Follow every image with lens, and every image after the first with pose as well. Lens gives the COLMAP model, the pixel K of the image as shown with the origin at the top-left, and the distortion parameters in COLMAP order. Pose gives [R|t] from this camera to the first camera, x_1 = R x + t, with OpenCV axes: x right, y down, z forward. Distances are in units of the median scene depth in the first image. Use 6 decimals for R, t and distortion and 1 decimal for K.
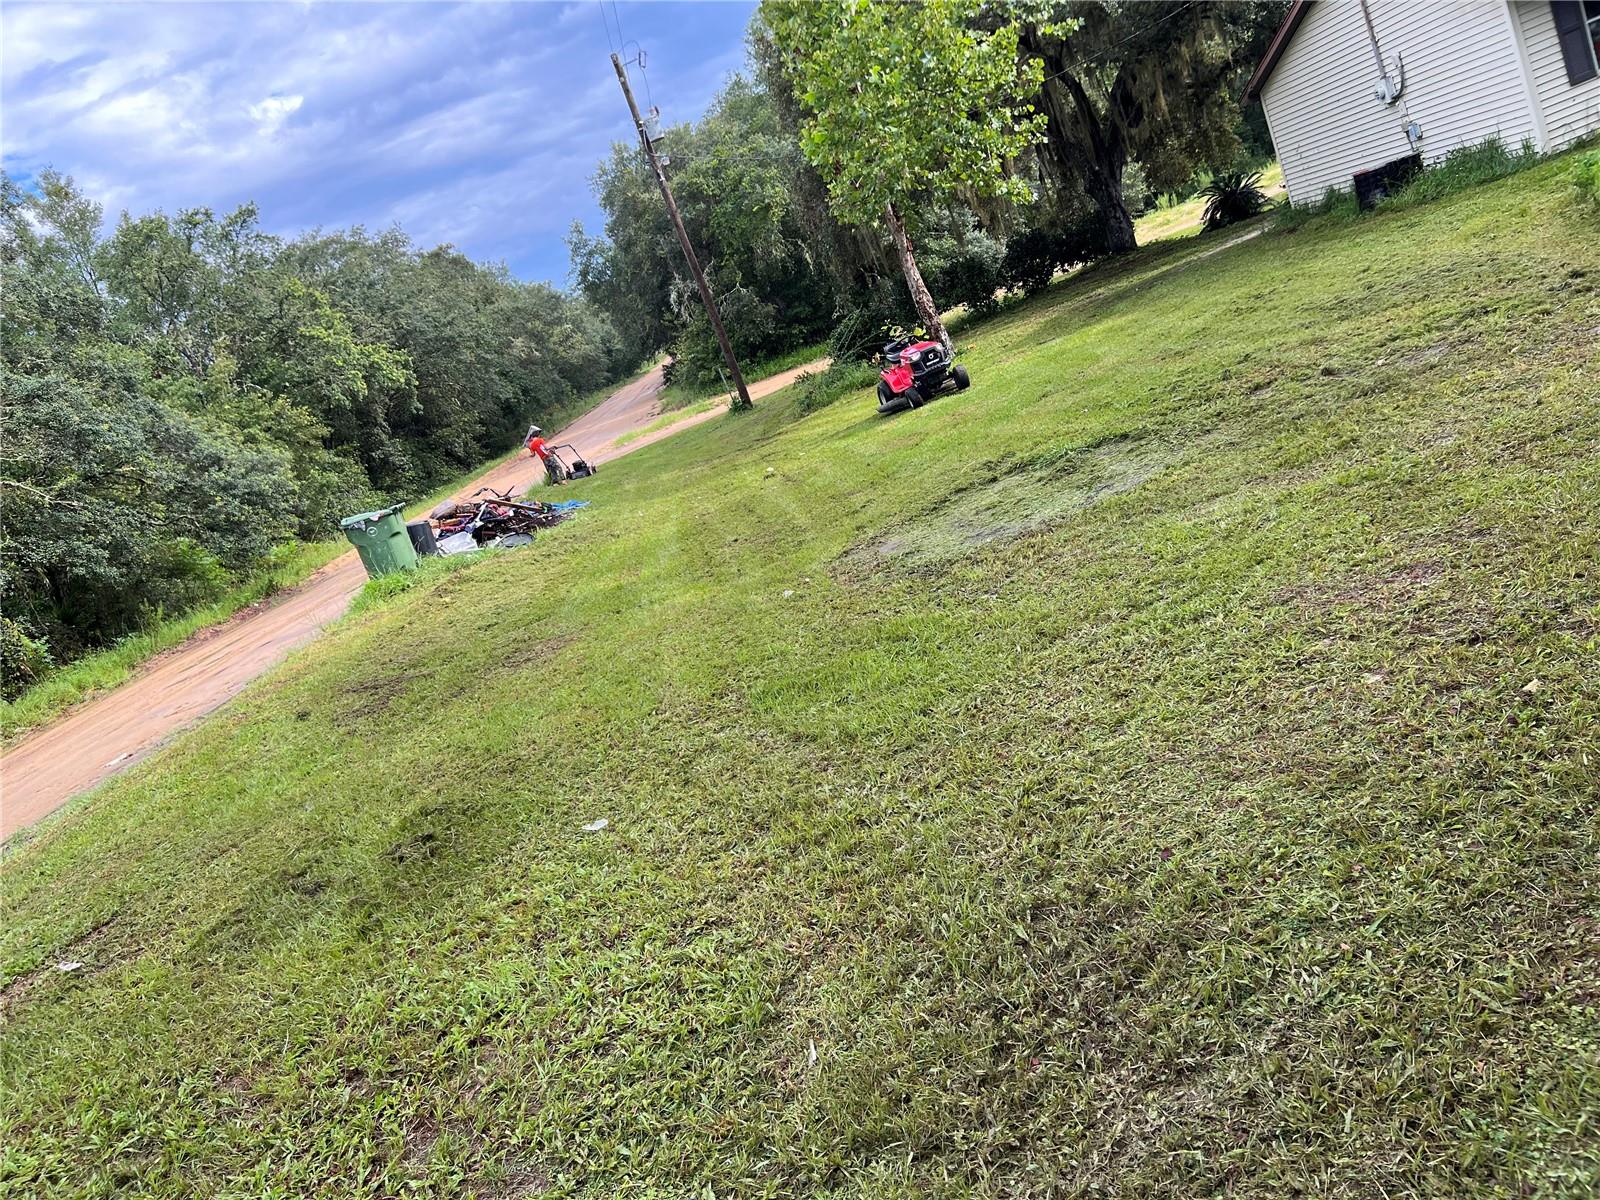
lens RADIAL K [[1178.9, 0, 805.1], [0, 1178.9, 602.0], [0, 0, 1]] dist [0.072831, -0.098804]
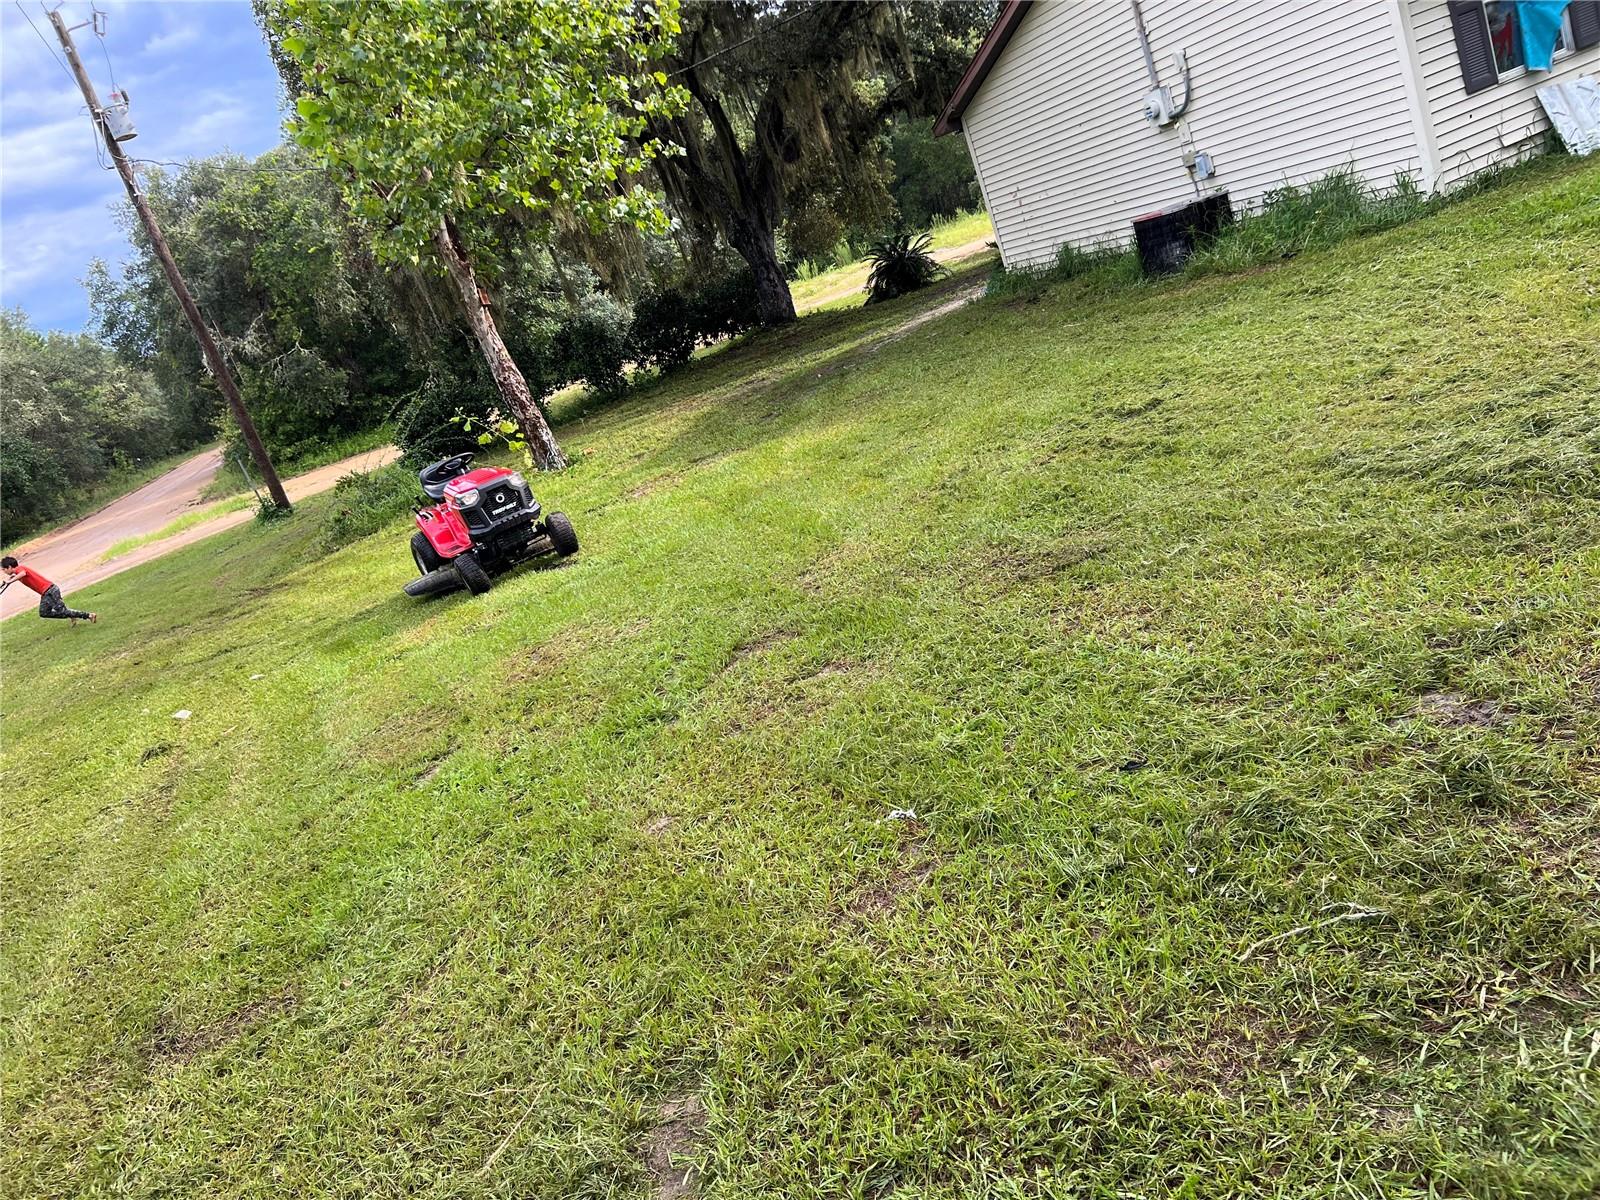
lens RADIAL K [[1178.9, 0, 805.1], [0, 1178.9, 602.0], [0, 0, 1]] dist [0.072831, -0.098804]
pose [[0.954641, -0.034671, 0.295734, 0.044147], [0.050179, 0.997726, -0.045010, -0.073705], [-0.293501, 0.057808, 0.954209, 0.258039]]
